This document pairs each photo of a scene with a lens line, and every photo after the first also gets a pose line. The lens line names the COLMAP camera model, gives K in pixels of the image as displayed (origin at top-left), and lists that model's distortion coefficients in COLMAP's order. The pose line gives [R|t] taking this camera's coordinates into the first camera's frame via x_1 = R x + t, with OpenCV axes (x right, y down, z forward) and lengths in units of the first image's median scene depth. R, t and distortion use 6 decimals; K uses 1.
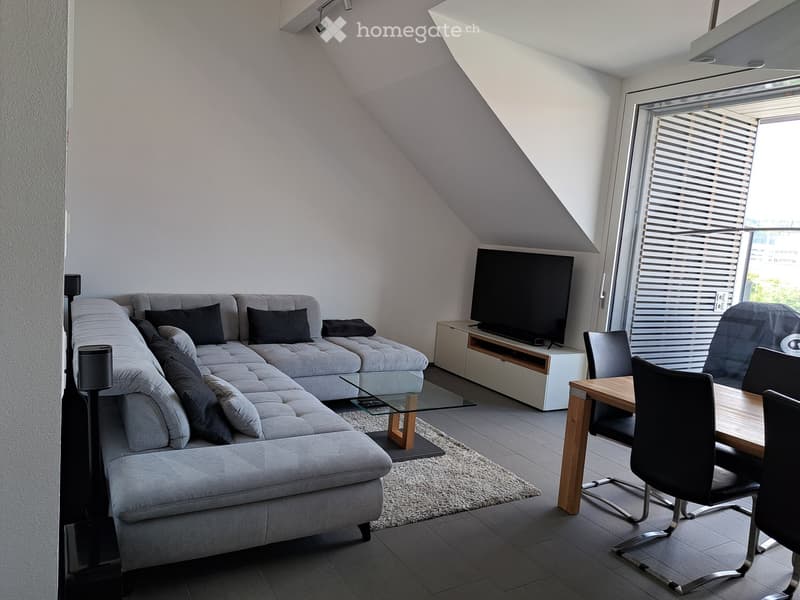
lens RADIAL K [[581.9, 0, 400.5], [0, 581.9, 302.3], [0, 0, 1]] dist [0.050650, -0.018728]
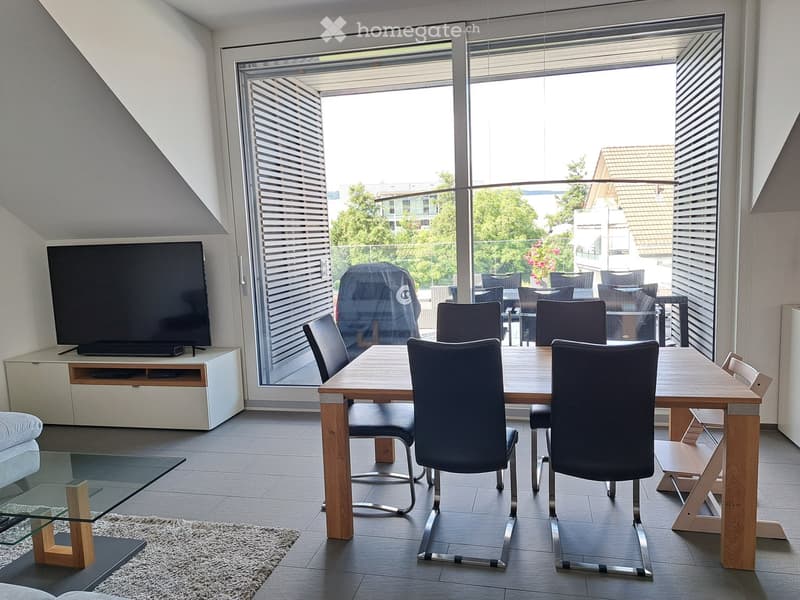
lens RADIAL K [[581.9, 0, 402.6], [0, 581.9, 300.6], [0, 0, 1]] dist [0.050650, -0.018728]
pose [[0.683045, -0.195657, 0.703682, -0.118401], [0.175441, 0.979195, 0.101967, -0.031102], [-0.708992, 0.053806, 0.703161, 0.218161]]
